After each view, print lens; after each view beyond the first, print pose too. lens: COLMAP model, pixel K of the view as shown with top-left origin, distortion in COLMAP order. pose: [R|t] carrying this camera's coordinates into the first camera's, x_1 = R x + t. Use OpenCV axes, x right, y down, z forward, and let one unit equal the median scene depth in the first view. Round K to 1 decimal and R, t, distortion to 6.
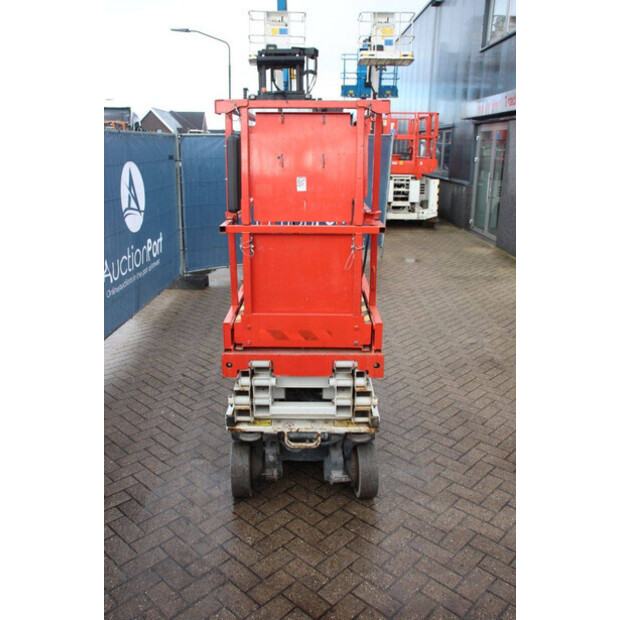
lens RADIAL K [[540.3, 0, 308.9], [0, 540.3, 310.7], [0, 0, 1]] dist [-0.099312, 0.086711]
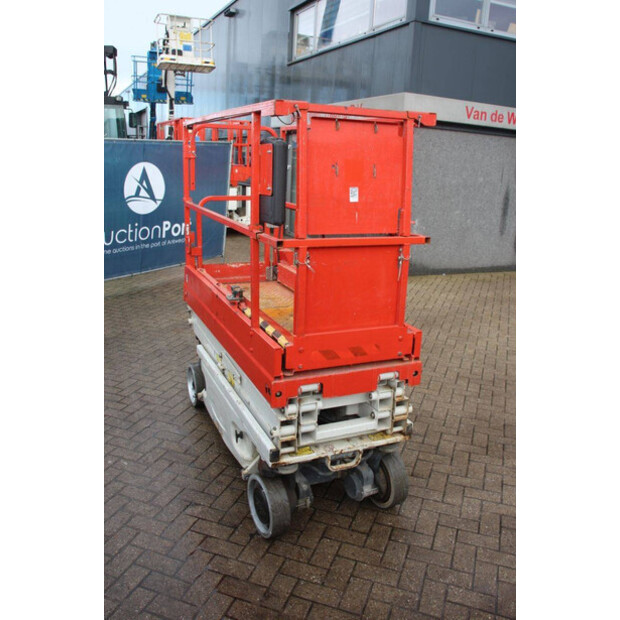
lens RADIAL K [[540.3, 0, 310.1], [0, 540.3, 311.9], [0, 0, 1]] dist [-0.099312, 0.086711]
pose [[0.915321, -0.083260, 0.394025, -0.417329], [0.087501, 0.996138, 0.007227, -0.035965], [-0.393105, 0.027863, 0.919071, 0.136275]]
